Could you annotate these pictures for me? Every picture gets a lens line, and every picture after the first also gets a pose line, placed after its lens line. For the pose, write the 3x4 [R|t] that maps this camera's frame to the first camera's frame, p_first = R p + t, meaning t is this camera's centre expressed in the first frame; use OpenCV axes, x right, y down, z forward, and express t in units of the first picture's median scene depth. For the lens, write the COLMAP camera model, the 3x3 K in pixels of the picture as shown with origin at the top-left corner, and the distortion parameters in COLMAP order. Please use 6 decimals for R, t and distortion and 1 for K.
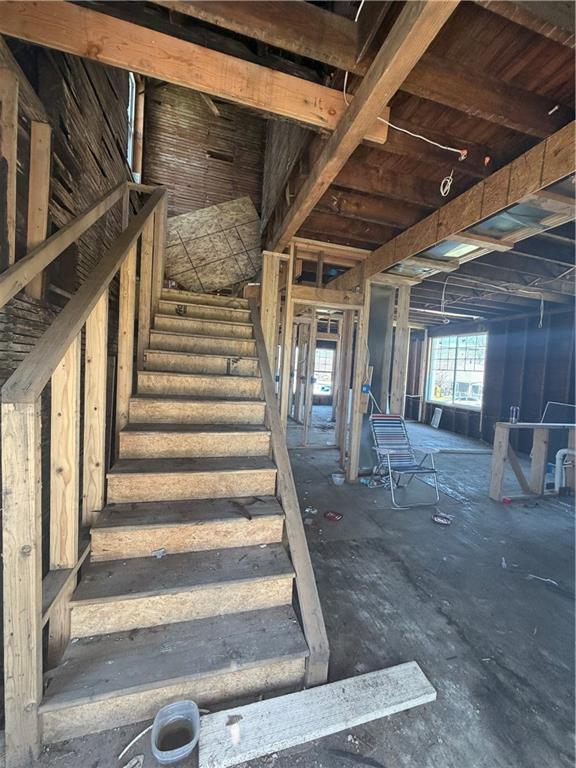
lens RADIAL K [[305.5, 0, 285.1], [0, 305.5, 385.5], [0, 0, 1]] dist [0.000420, 0.000389]
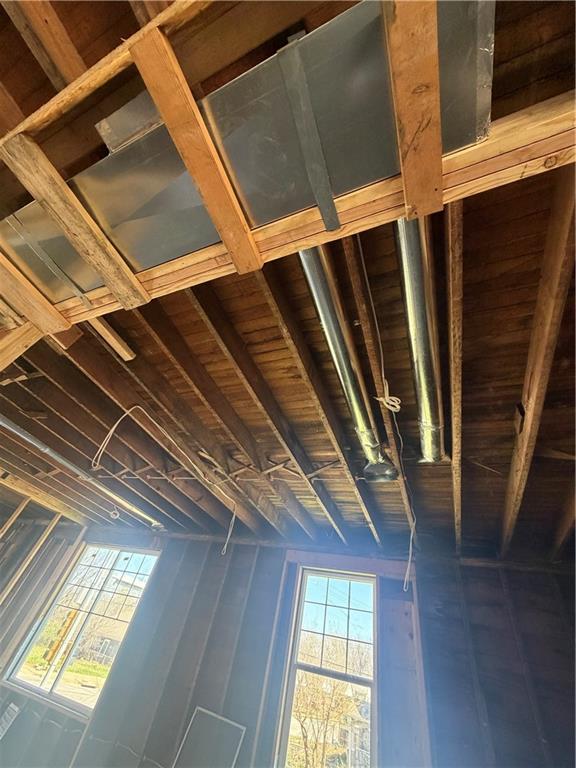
lens RADIAL K [[305.5, 0, 288.2], [0, 305.5, 384.0], [0, 0, 1]] dist [0.000420, 0.000389]
pose [[0.590459, 0.596687, 0.543437, 0.210229], [-0.106667, 0.725136, -0.680294, -0.010142], [-0.799988, 0.343719, 0.491810, 0.271743]]
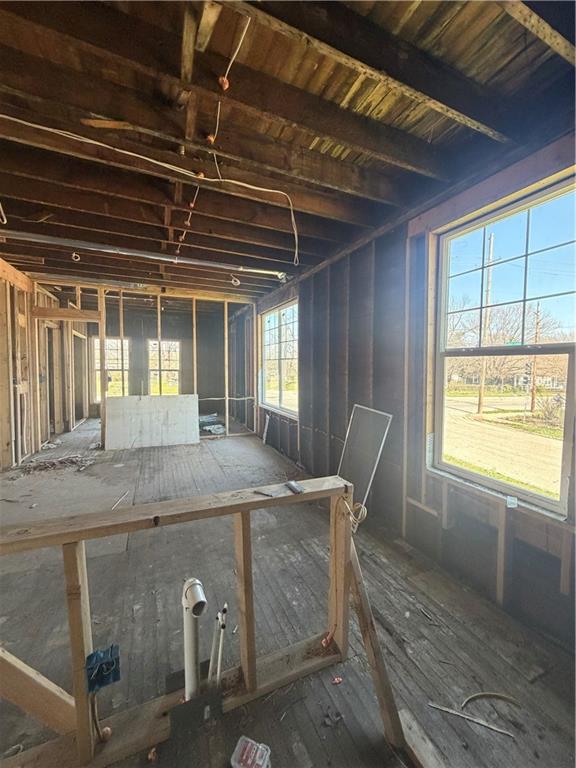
lens RADIAL K [[305.5, 0, 286.4], [0, 305.5, 382.5], [0, 0, 1]] dist [0.000420, 0.000389]
pose [[0.986925, -0.058063, 0.150357, 0.479404], [0.058505, 0.998286, 0.001489, 0.002744], [-0.150185, 0.007327, 0.988631, 0.328318]]
